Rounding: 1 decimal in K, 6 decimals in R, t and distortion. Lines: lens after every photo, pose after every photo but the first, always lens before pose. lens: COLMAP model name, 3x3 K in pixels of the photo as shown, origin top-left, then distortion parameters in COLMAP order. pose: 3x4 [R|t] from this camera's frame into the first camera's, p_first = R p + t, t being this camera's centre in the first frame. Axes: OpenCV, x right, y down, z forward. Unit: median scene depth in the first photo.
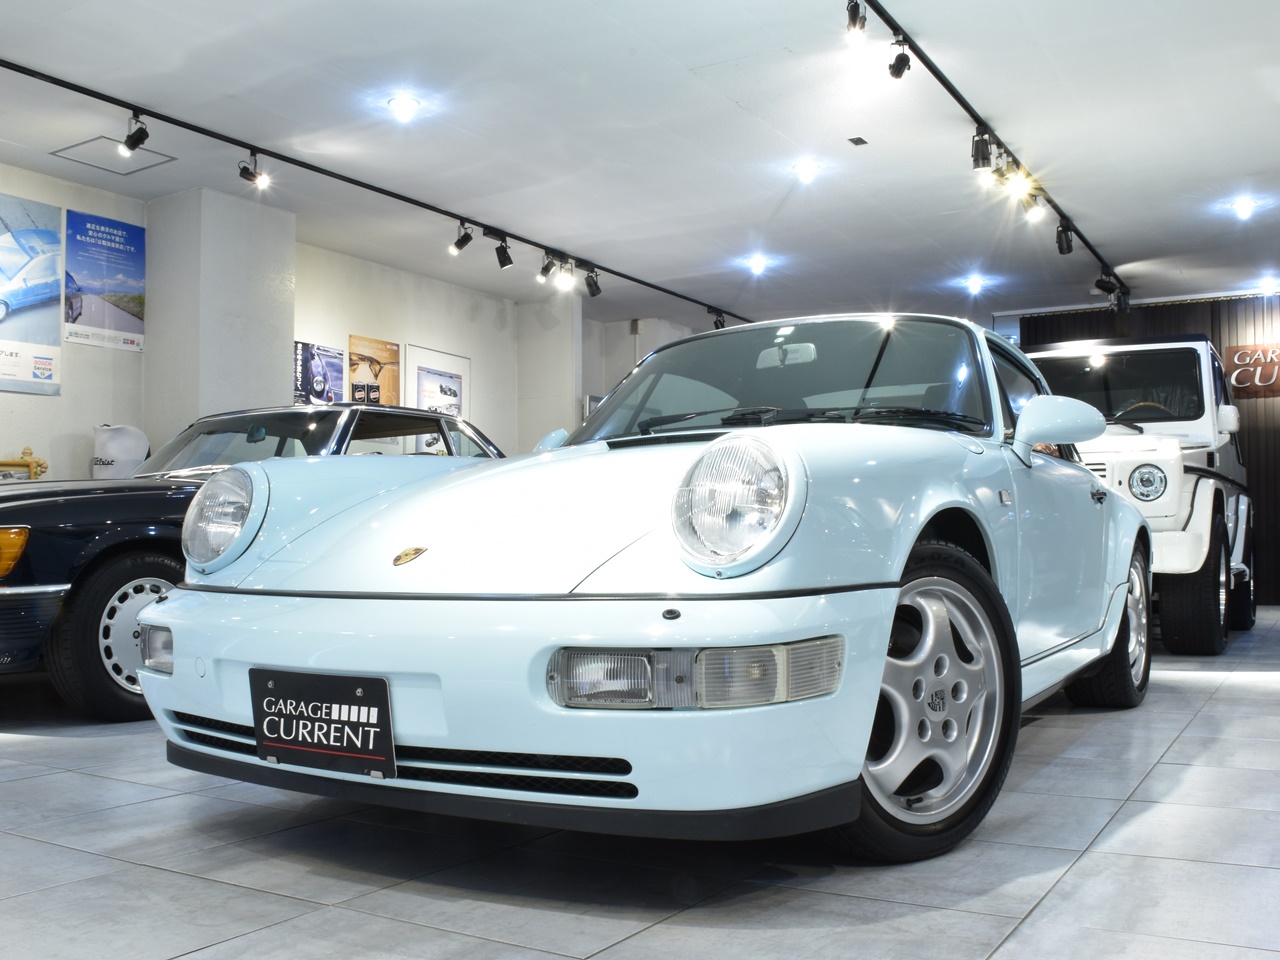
lens RADIAL K [[1232.9, 0, 646.1], [0, 1232.9, 482.0], [0, 0, 1]] dist [-0.198354, 0.179370]
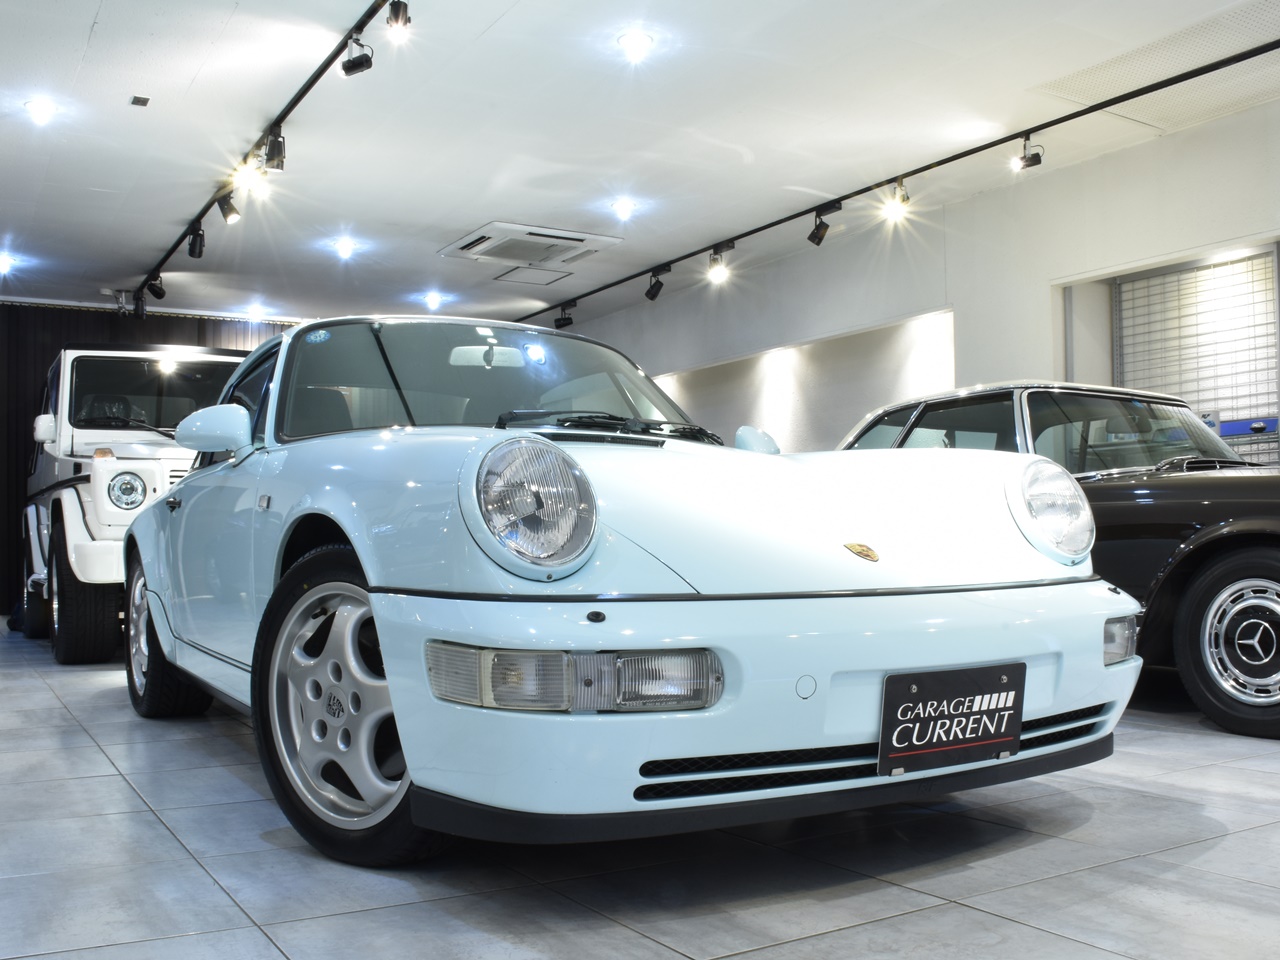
lens RADIAL K [[1232.9, 0, 646.1], [0, 1232.9, 482.0], [0, 0, 1]] dist [-0.198354, 0.179370]
pose [[0.477811, 0.049560, 0.877064, -1.260554], [-0.041535, 0.998565, -0.033798, 0.048753], [-0.877480, -0.020279, 0.479184, 0.743054]]
